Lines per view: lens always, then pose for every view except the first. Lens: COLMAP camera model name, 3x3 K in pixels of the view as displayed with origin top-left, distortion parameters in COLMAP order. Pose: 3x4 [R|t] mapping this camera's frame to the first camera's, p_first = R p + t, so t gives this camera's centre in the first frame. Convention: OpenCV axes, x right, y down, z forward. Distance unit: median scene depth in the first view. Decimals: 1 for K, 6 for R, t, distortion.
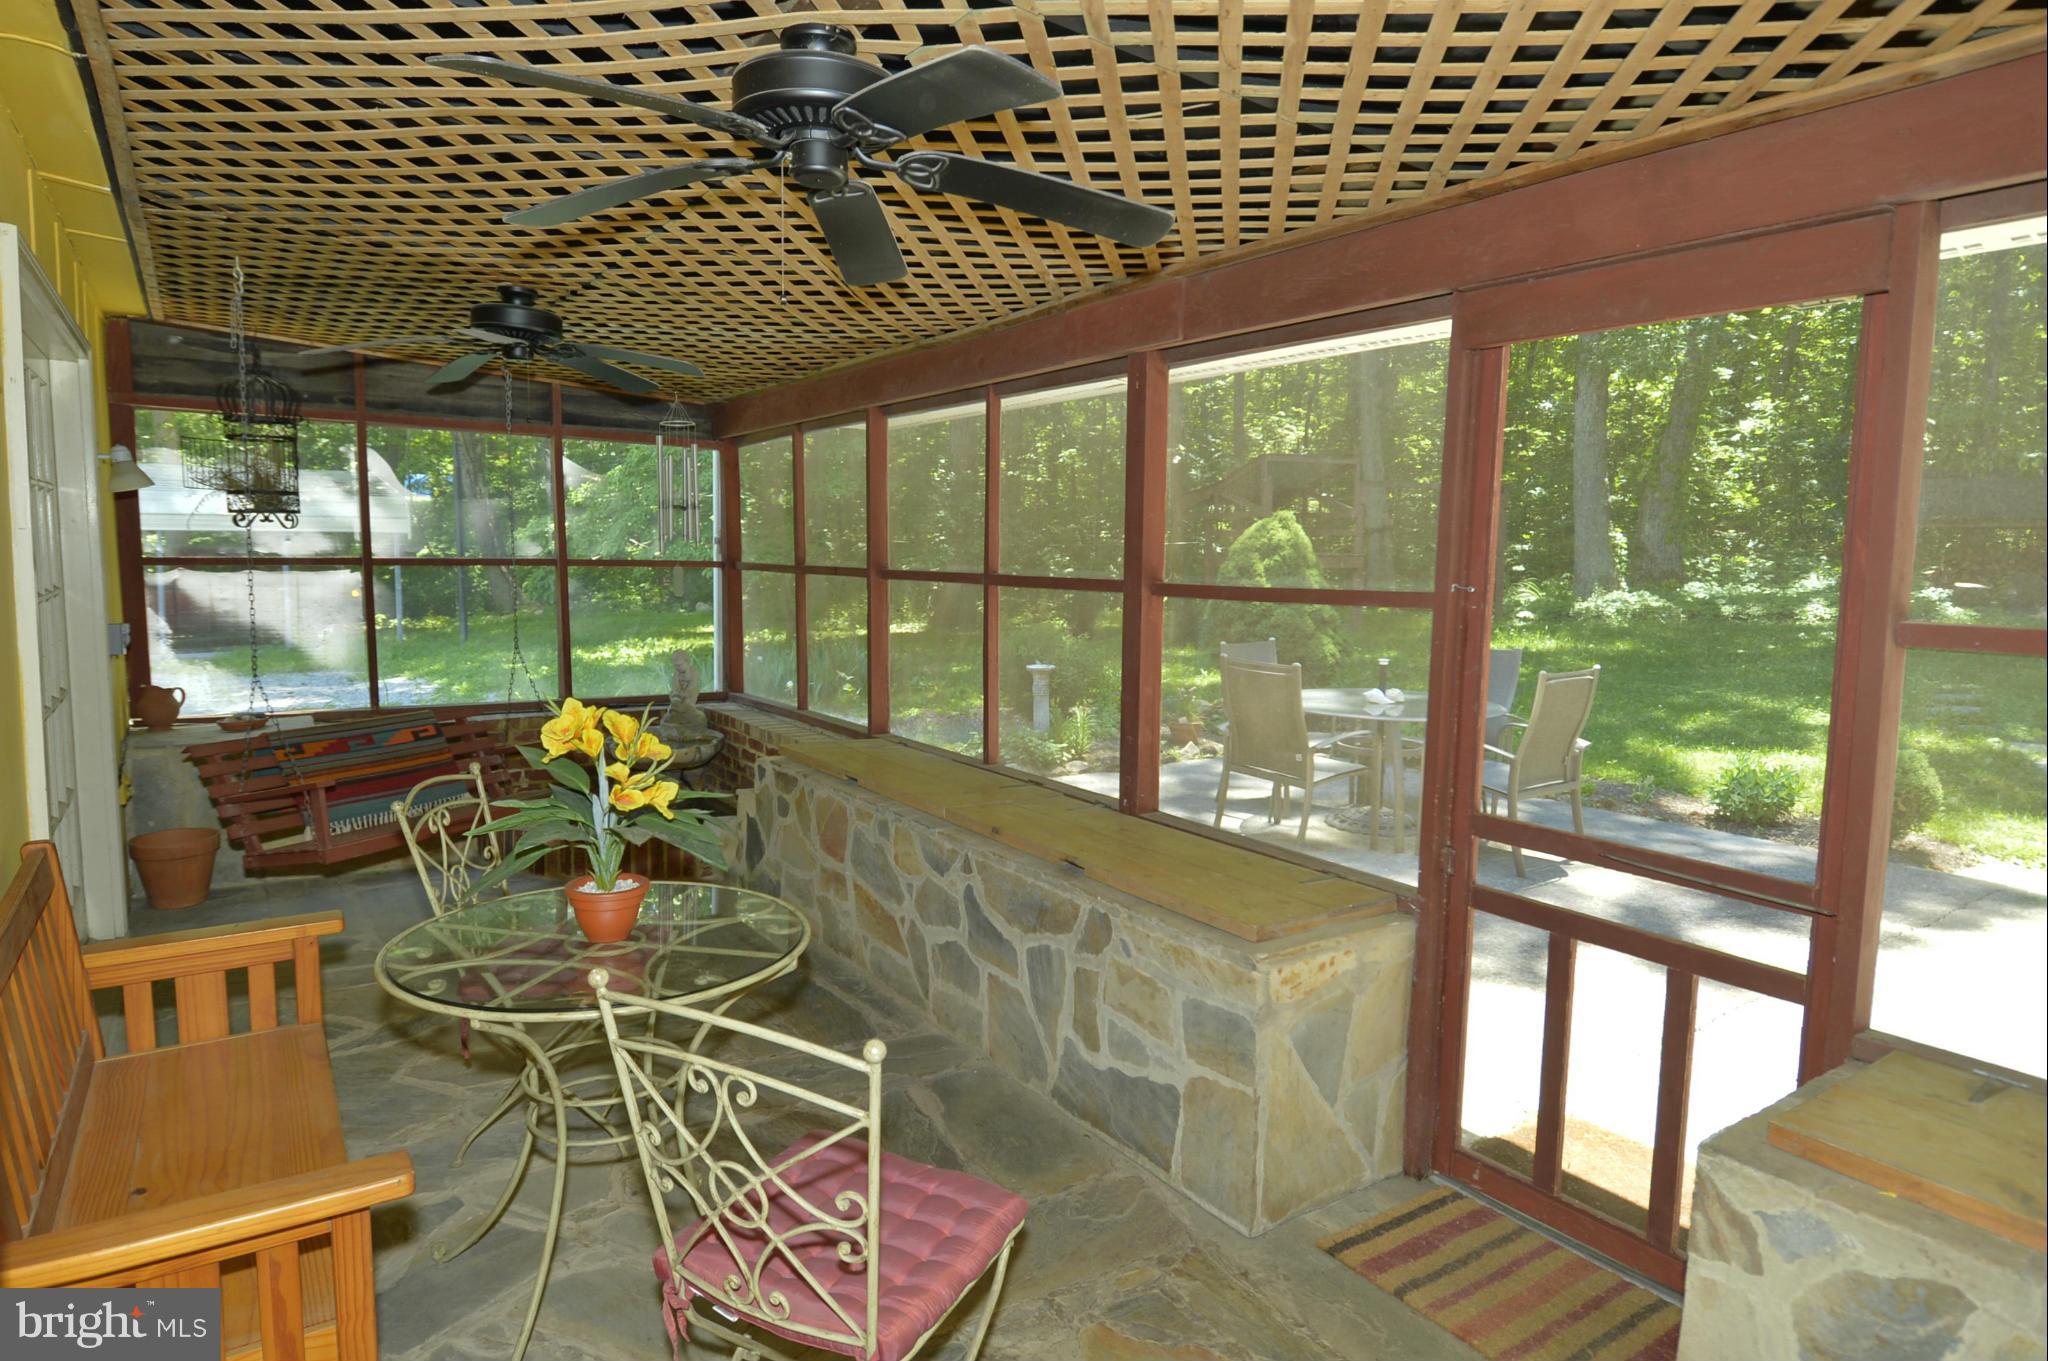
lens RADIAL K [[1155.9, 0, 1024.0], [0, 1155.9, 680.5], [0, 0, 1]] dist [0.000979, -0.000279]
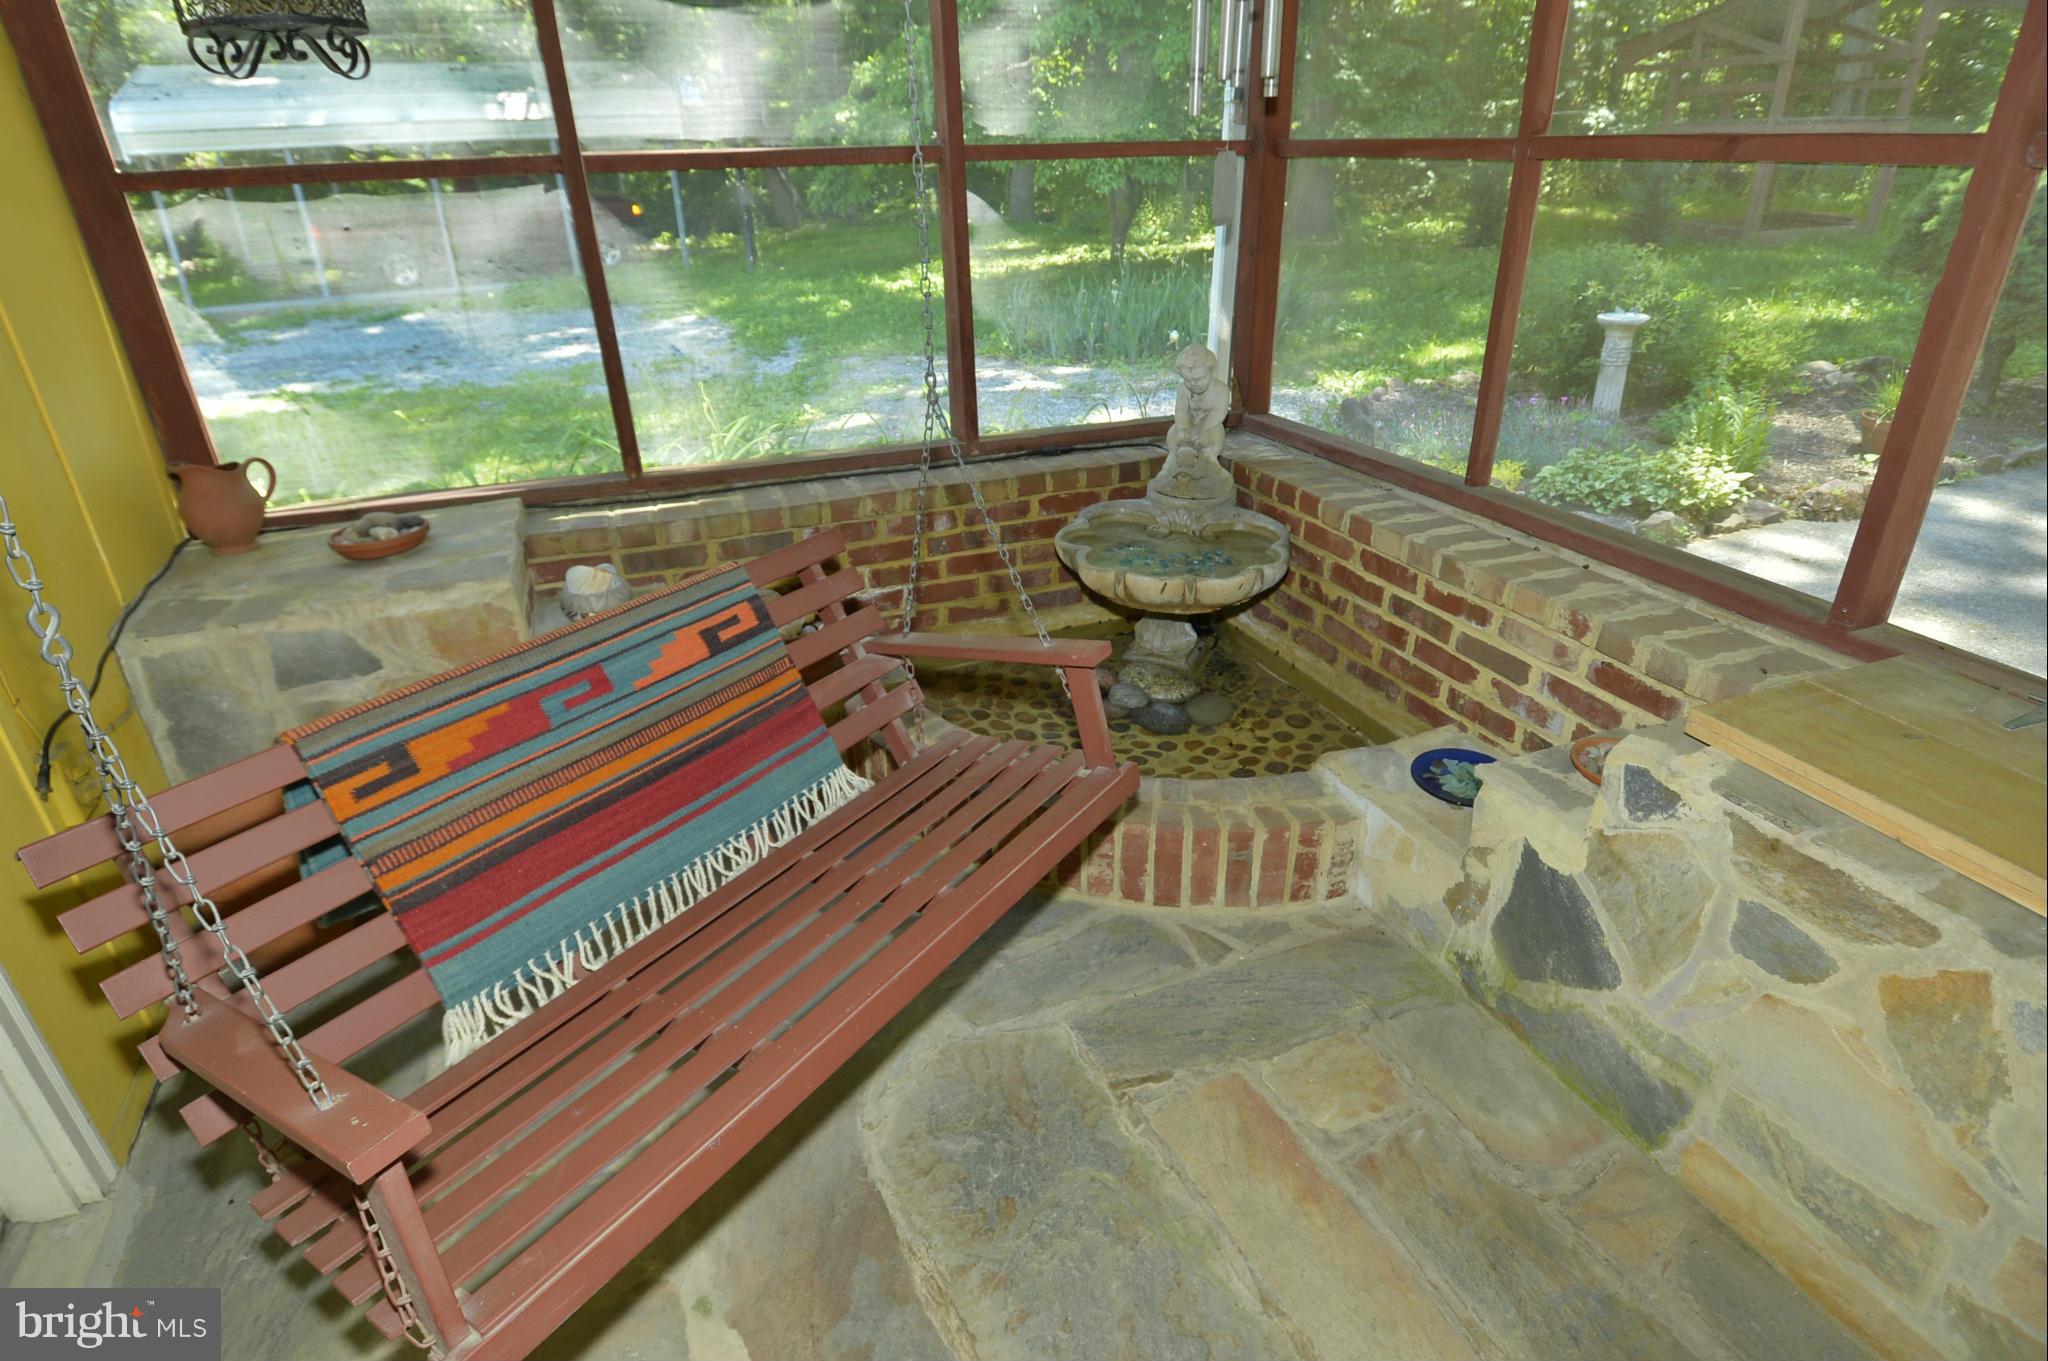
lens RADIAL K [[1075.0, 0, 1076.8], [0, 1075.0, 684.4], [0, 0, 1]] dist [0.013025, -0.000374]
pose [[0.984659, 0.046632, -0.168141, -0.295014], [0.014517, 0.938392, 0.345267, -0.056150], [0.173883, -0.342411, 0.923320, 0.586902]]
